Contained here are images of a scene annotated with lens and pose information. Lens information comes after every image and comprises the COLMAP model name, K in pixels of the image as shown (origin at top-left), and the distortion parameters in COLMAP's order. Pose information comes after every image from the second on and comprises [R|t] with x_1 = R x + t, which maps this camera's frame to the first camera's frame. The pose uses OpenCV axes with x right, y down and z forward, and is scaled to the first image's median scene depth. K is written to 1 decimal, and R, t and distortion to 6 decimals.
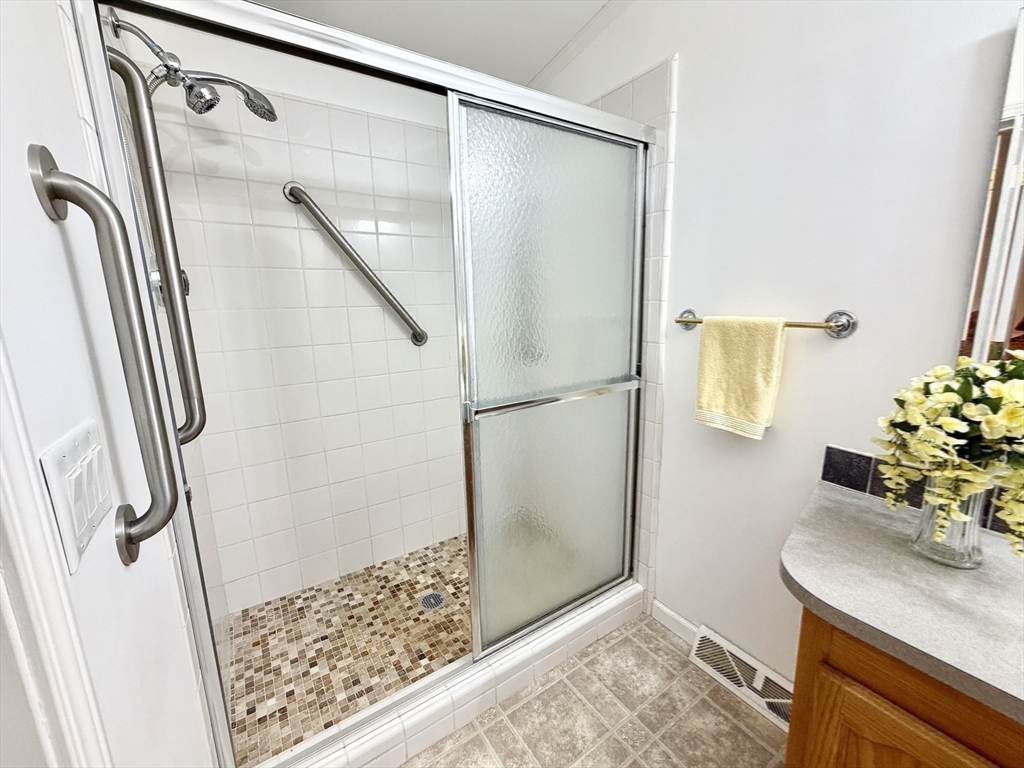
lens RADIAL K [[424.3, 0, 512.0], [0, 424.3, 384.0], [0, 0, 1]] dist [0.001008, -0.000892]
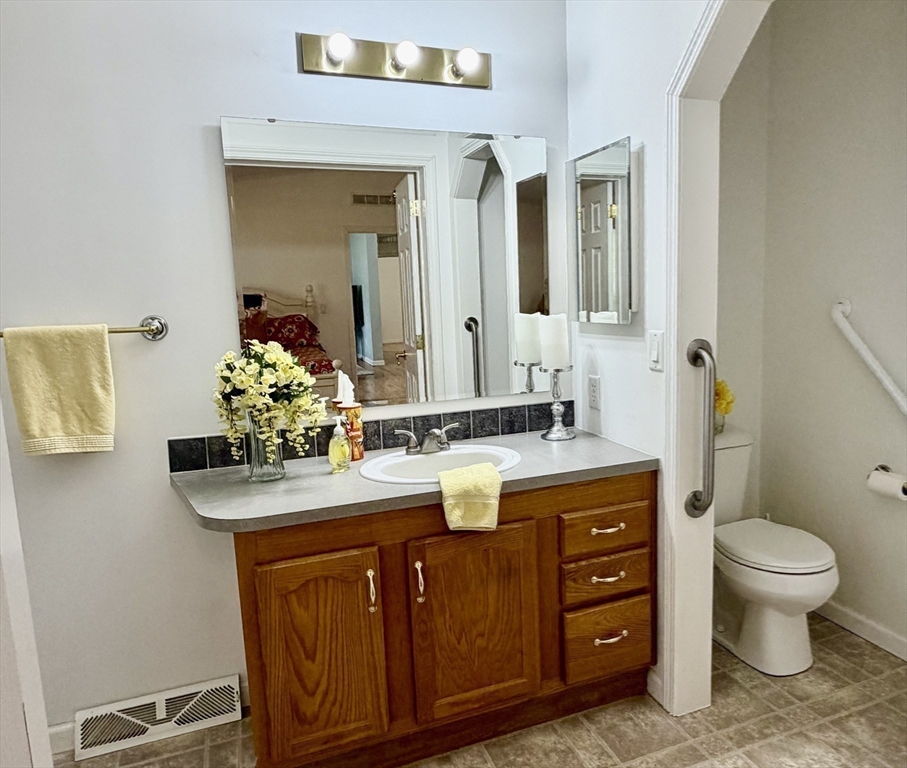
lens RADIAL K [[659.4, 0, 515.0], [0, 659.4, 386.2], [0, 0, 1]] dist [-0.006221, -0.002856]
pose [[0.194603, -0.122102, 0.973253, -0.624877], [0.212538, 0.973898, 0.079686, 0.060119], [-0.957579, 0.191346, 0.215475, -0.206179]]
